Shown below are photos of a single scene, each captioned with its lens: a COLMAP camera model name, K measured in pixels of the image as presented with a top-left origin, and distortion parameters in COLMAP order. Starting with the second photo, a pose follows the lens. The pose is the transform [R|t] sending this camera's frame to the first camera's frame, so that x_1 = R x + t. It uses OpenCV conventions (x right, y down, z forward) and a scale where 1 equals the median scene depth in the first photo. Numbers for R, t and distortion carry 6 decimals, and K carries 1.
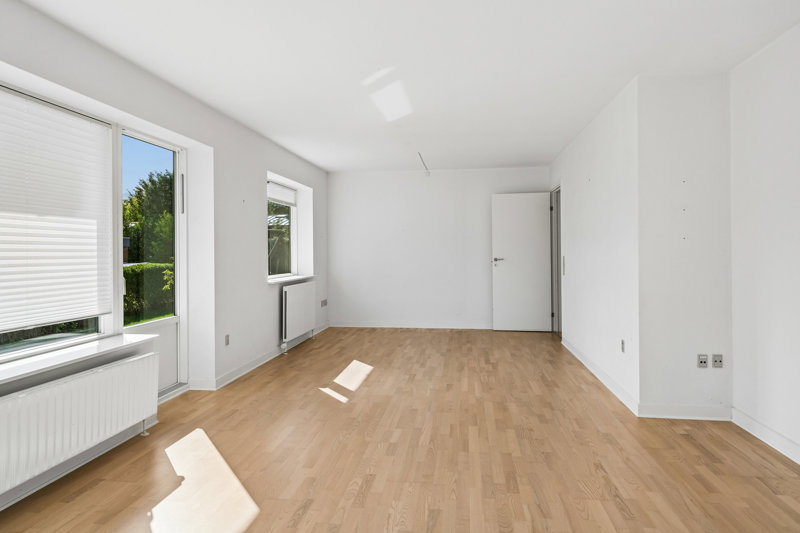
lens RADIAL K [[513.0, 0, 397.2], [0, 513.0, 260.2], [0, 0, 1]] dist [0.001188, 0.002359]
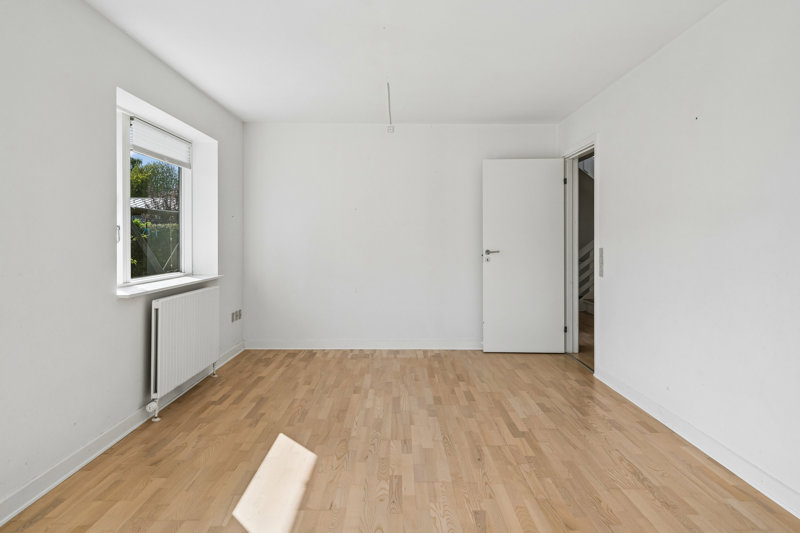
lens RADIAL K [[513.0, 0, 410.4], [0, 513.0, 243.9], [0, 0, 1]] dist [0.001188, 0.002359]
pose [[0.987782, 0.006934, 0.155689, -0.030241], [-0.005848, 0.999955, -0.007436, -0.008395], [-0.155733, 0.006435, 0.987778, 0.398588]]
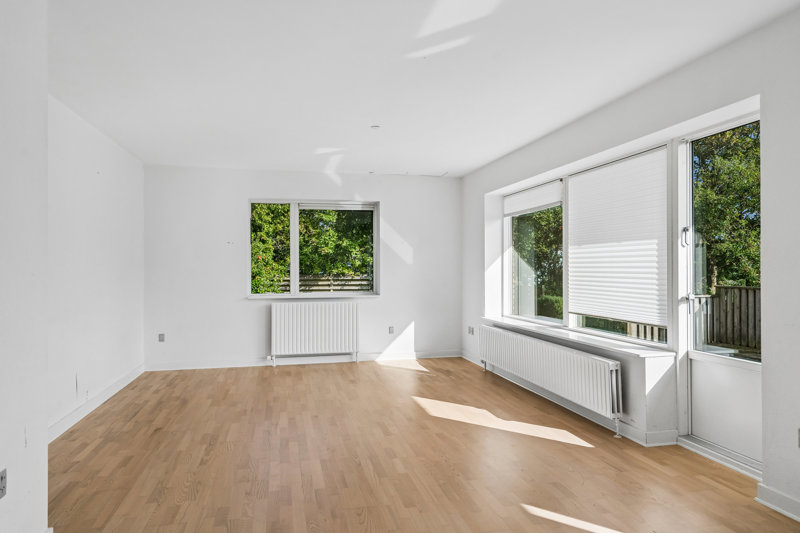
lens RADIAL K [[513.0, 0, 397.5], [0, 513.0, 265.9], [0, 0, 1]] dist [0.001188, 0.002359]
pose [[-0.937609, 0.008118, -0.347597, 0.204999], [0.003933, 0.999911, 0.012744, -0.024205], [0.347670, 0.010581, -0.937557, 1.184105]]
